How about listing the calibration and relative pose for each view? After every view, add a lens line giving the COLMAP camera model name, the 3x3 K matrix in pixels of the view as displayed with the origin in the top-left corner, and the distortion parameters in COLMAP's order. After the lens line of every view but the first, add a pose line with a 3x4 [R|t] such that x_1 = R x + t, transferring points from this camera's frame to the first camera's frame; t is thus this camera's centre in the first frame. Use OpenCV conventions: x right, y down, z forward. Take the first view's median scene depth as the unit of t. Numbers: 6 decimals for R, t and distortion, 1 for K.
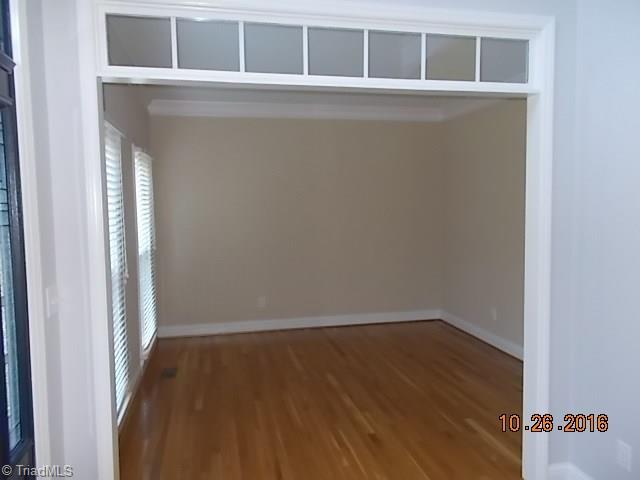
lens RADIAL K [[524.8, 0, 320.0], [0, 524.8, 240.0], [0, 0, 1]] dist [0.009953, -0.000650]
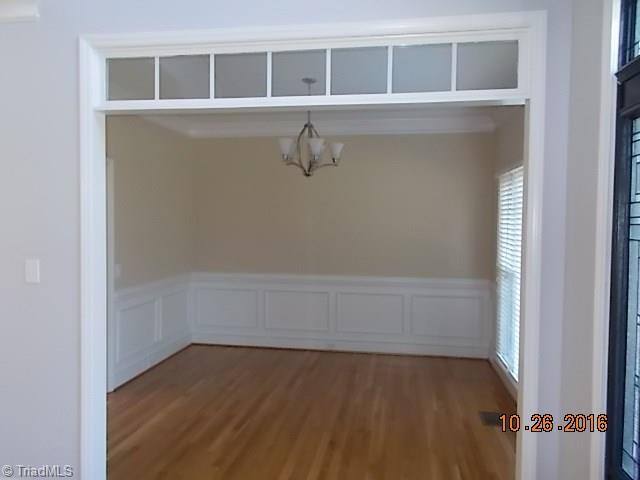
lens RADIAL K [[495.7, 0, 320.0], [0, 495.7, 240.0], [0, 0, 1]] dist [0.031676, -0.000761]
pose [[0.930100, 0.036099, -0.365529, 0.496314], [-0.044451, 0.998907, -0.014457, -0.012570], [0.364608, 0.029695, 0.930687, 0.107722]]
